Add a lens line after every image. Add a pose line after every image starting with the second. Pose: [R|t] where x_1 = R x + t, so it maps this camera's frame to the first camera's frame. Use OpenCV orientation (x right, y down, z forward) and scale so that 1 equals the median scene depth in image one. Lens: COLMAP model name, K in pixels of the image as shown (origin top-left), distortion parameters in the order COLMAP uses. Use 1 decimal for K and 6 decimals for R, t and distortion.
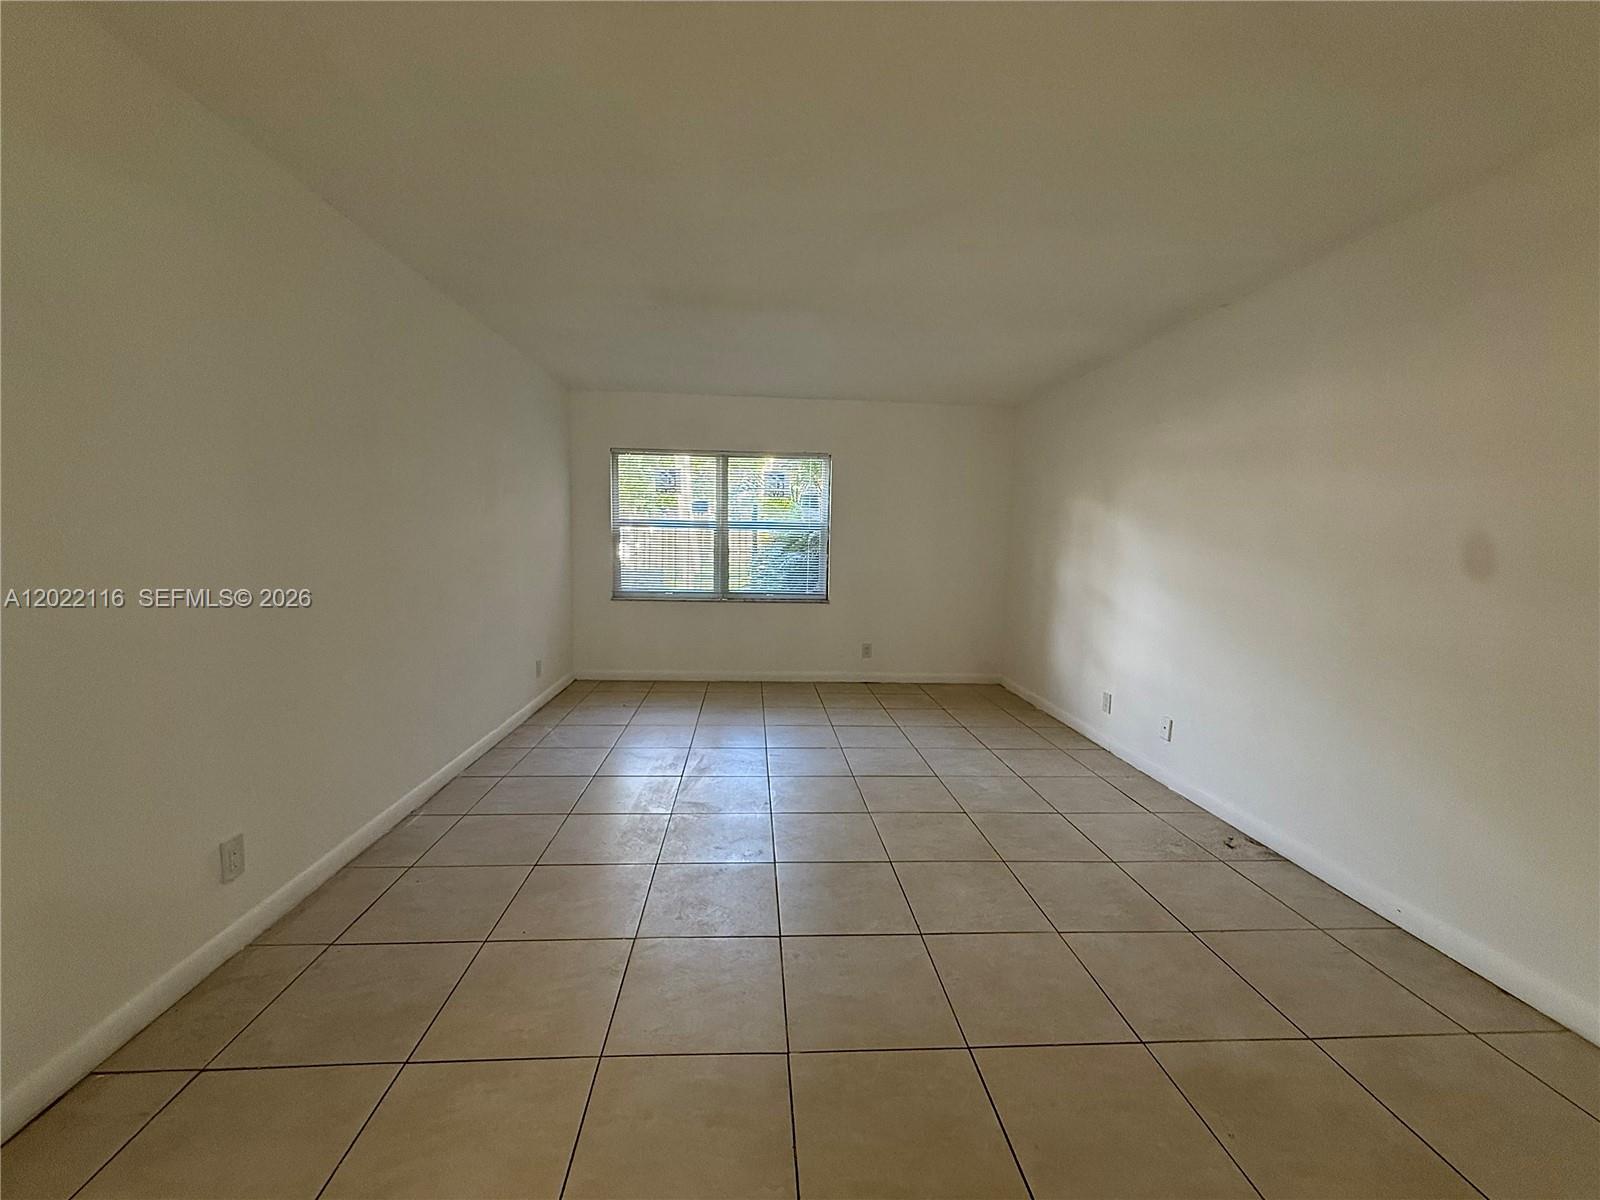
lens RADIAL K [[642.8, 0, 795.3], [0, 642.8, 602.3], [0, 0, 1]] dist [0.000616, -0.000290]
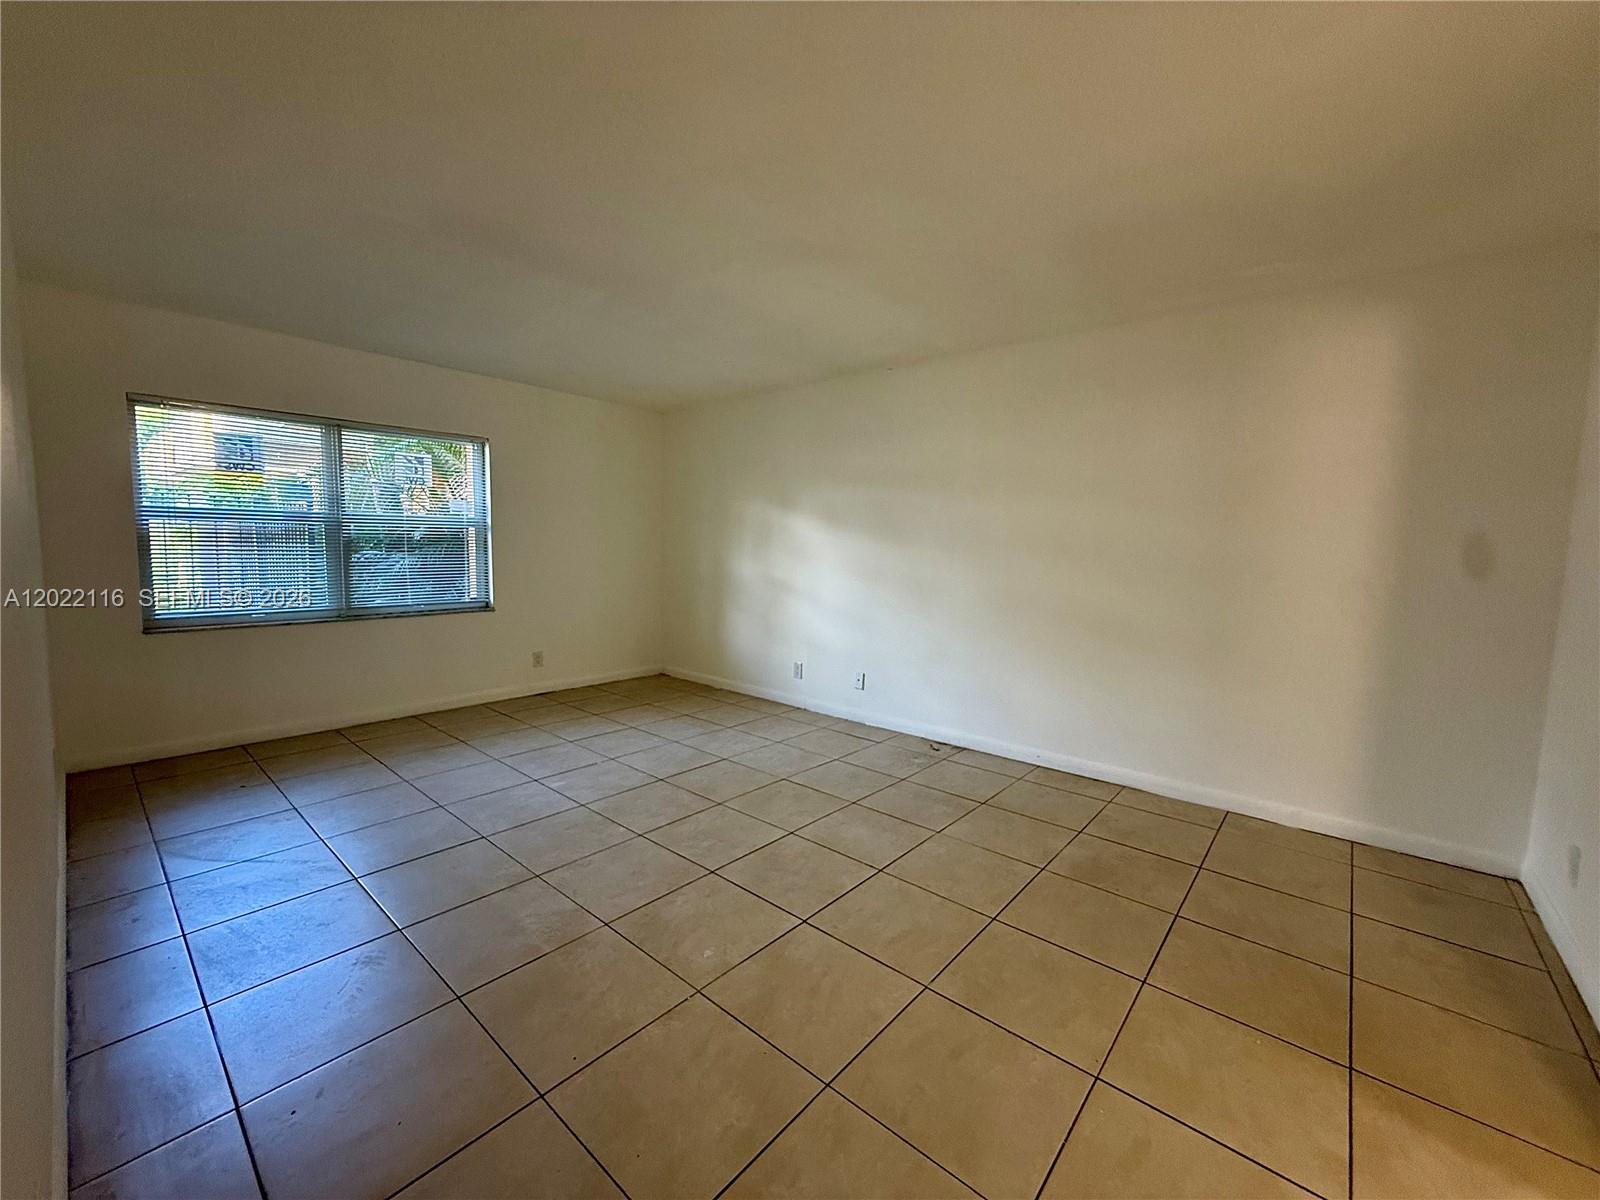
lens RADIAL K [[642.8, 0, 799.0], [0, 642.8, 597.2], [0, 0, 1]] dist [0.000616, -0.000290]
pose [[0.701576, -0.068551, 0.709290, -0.282945], [0.068192, 0.997253, 0.028931, -0.014438], [-0.709324, 0.028070, 0.704323, 0.097413]]
